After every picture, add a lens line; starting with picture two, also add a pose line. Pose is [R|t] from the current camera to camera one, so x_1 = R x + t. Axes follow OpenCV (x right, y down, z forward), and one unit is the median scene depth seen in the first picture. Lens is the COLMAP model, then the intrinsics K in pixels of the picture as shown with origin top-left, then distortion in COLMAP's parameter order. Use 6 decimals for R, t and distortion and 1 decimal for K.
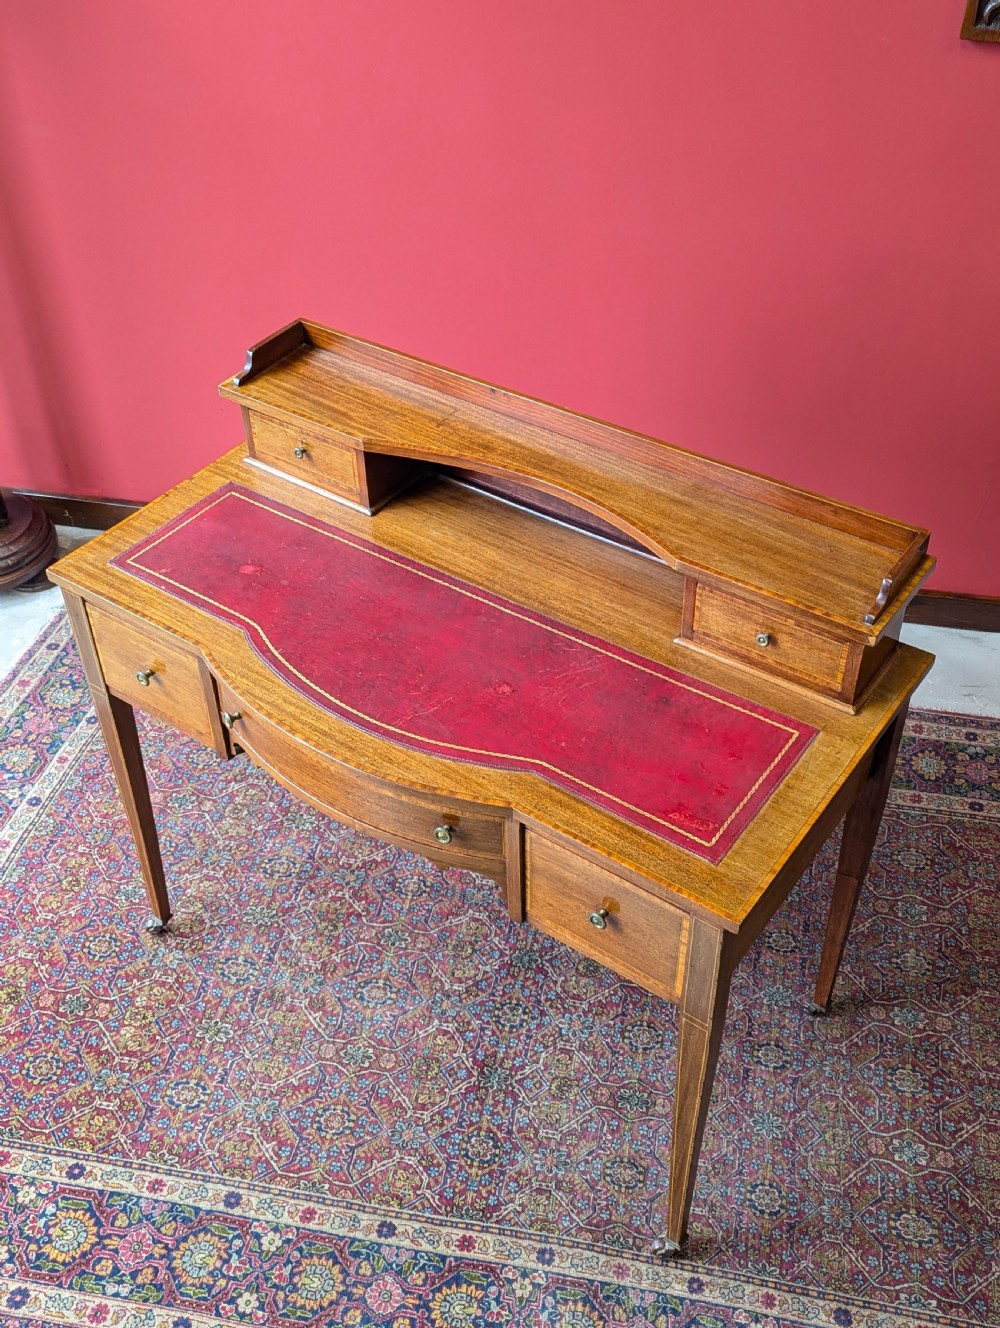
lens RADIAL K [[1415.6, 0, 508.8], [0, 1415.6, 642.8], [0, 0, 1]] dist [0.038789, 0.011103]
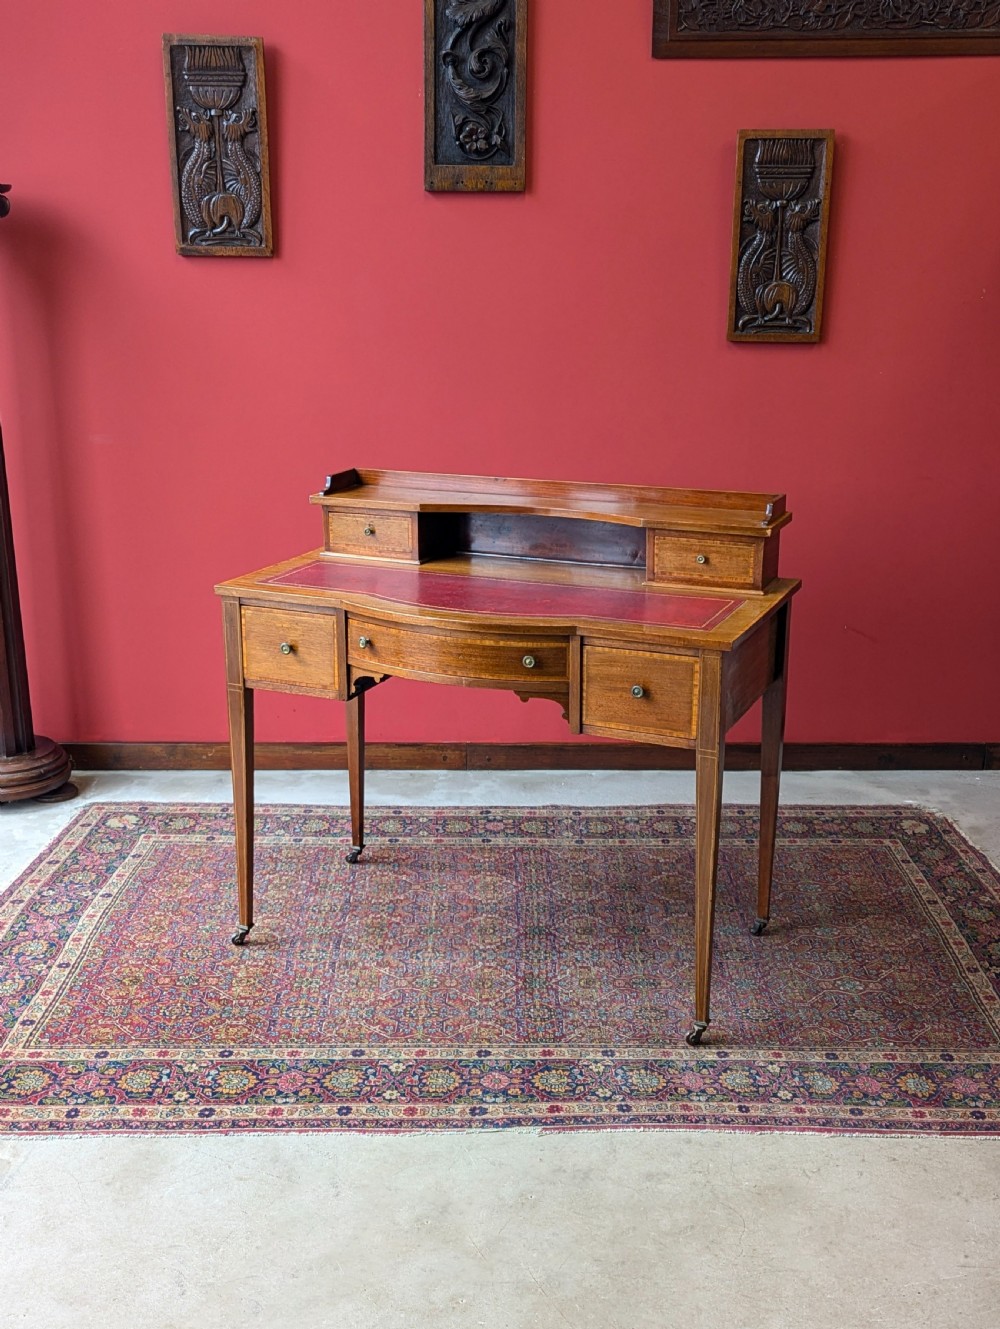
lens RADIAL K [[1474.0, 0, 494.4], [0, 1474.0, 614.5], [0, 0, 1]] dist [0.042488, 0.001175]
pose [[0.981746, -0.037149, 0.186533, -0.303625], [0.115698, 0.895060, -0.430676, 0.618333], [-0.150959, 0.444396, 0.883019, -0.350597]]
